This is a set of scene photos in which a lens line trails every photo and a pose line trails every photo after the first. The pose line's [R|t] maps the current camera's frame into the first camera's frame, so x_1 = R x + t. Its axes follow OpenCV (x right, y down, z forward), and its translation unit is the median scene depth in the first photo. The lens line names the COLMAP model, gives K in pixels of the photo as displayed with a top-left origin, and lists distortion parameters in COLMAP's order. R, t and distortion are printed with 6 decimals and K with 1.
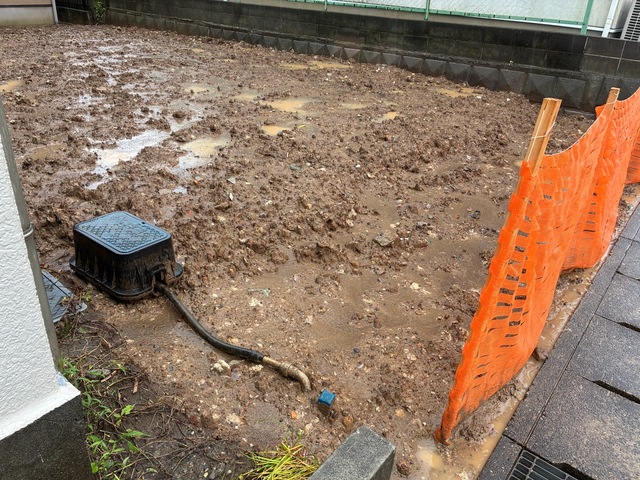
lens RADIAL K [[488.9, 0, 318.2], [0, 488.9, 230.9], [0, 0, 1]] dist [0.042487, -0.051665]
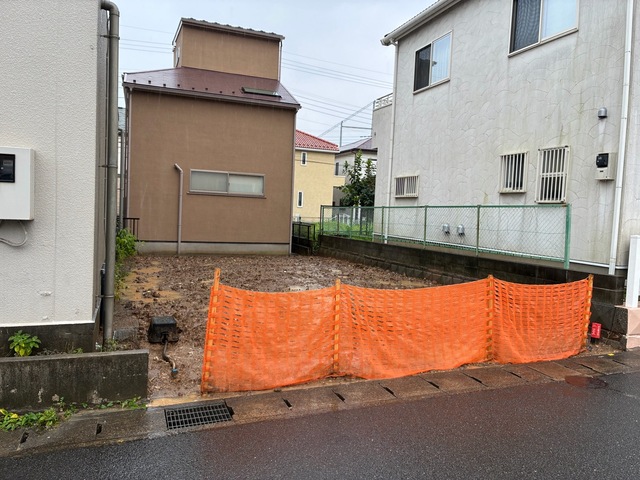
lens RADIAL K [[488.5, 0, 318.0], [0, 488.5, 239.4], [0, 0, 1]] dist [0.028183, -0.004573]
pose [[0.864866, 0.006455, -0.501961, 1.327958], [-0.219634, 0.904002, -0.366798, 0.317198], [0.451406, 0.427480, 0.783258, -0.718517]]
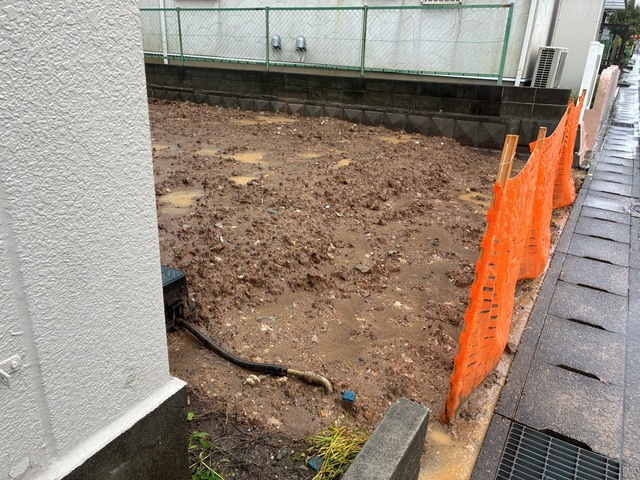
lens RADIAL K [[488.5, 0, 318.0], [0, 488.5, 239.4], [0, 0, 1]] dist [0.028183, -0.004573]
pose [[0.989561, -0.070704, 0.125578, -0.108531], [0.081202, 0.993438, -0.080541, 0.036587], [-0.119059, 0.089897, 0.988809, -0.106938]]
